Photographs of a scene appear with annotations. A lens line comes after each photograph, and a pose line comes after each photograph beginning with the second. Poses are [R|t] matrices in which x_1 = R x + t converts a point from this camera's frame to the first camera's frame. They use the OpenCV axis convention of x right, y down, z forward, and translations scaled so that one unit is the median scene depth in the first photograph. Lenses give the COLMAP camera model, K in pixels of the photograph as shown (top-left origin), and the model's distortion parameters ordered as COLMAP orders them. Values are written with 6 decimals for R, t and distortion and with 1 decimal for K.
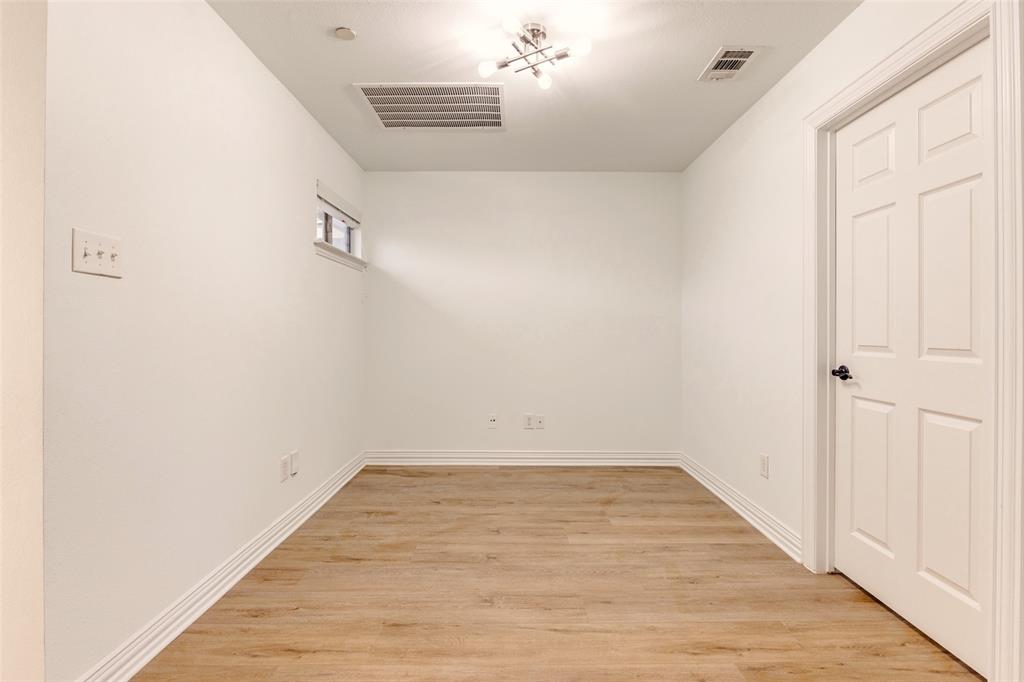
lens RADIAL K [[477.7, 0, 516.9], [0, 477.7, 332.0], [0, 0, 1]] dist [-0.002789, -0.001246]
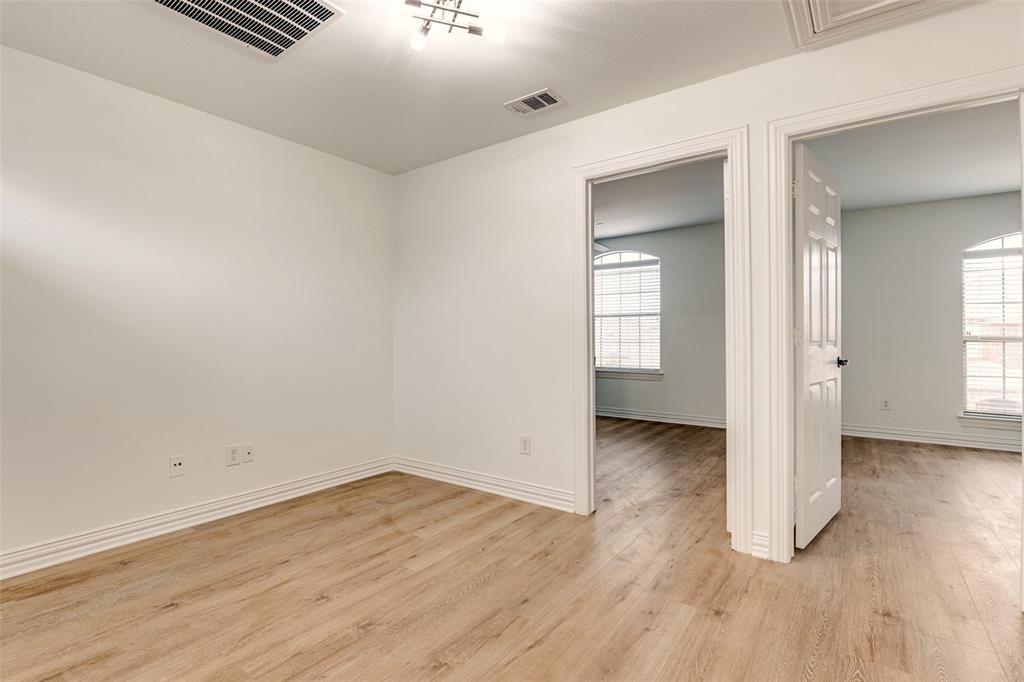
lens RADIAL K [[477.7, 0, 508.0], [0, 477.7, 335.5], [0, 0, 1]] dist [-0.002789, -0.001246]
pose [[0.603118, -0.001013, 0.797651, -0.459947], [0.007877, 0.999958, -0.004686, 0.010574], [-0.797613, 0.009110, 0.603101, 0.307569]]
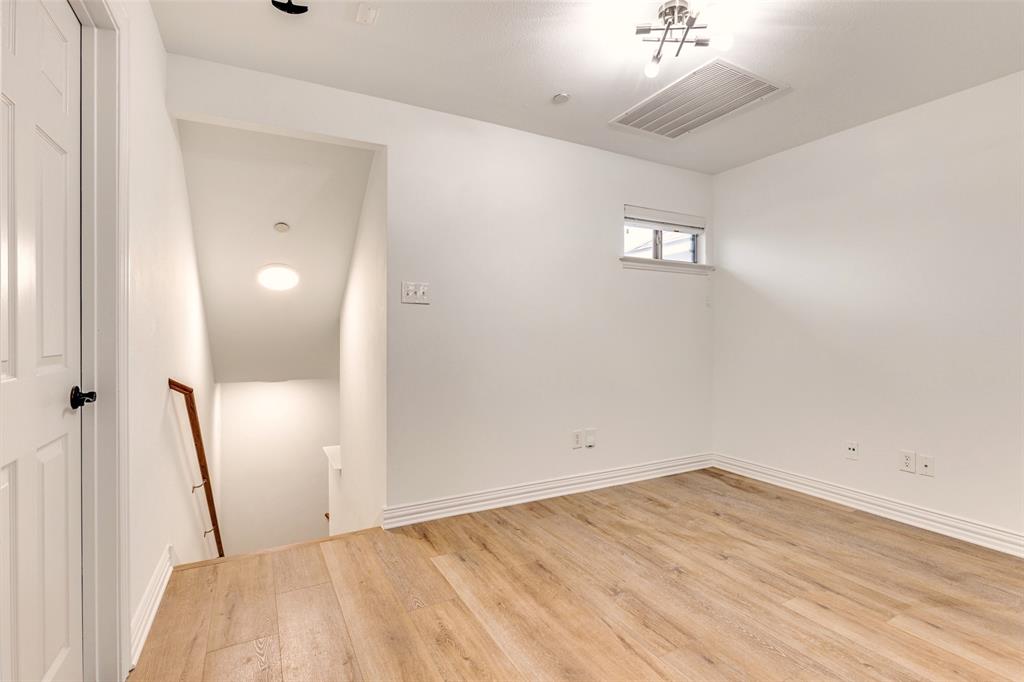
lens RADIAL K [[477.7, 0, 520.6], [0, 477.7, 340.7], [0, 0, 1]] dist [-0.002789, -0.001246]
pose [[0.478201, 0.011193, -0.878179, 0.548691], [-0.004285, 0.999937, 0.010412, 0.004742], [0.878240, -0.001216, 0.478219, 0.234617]]
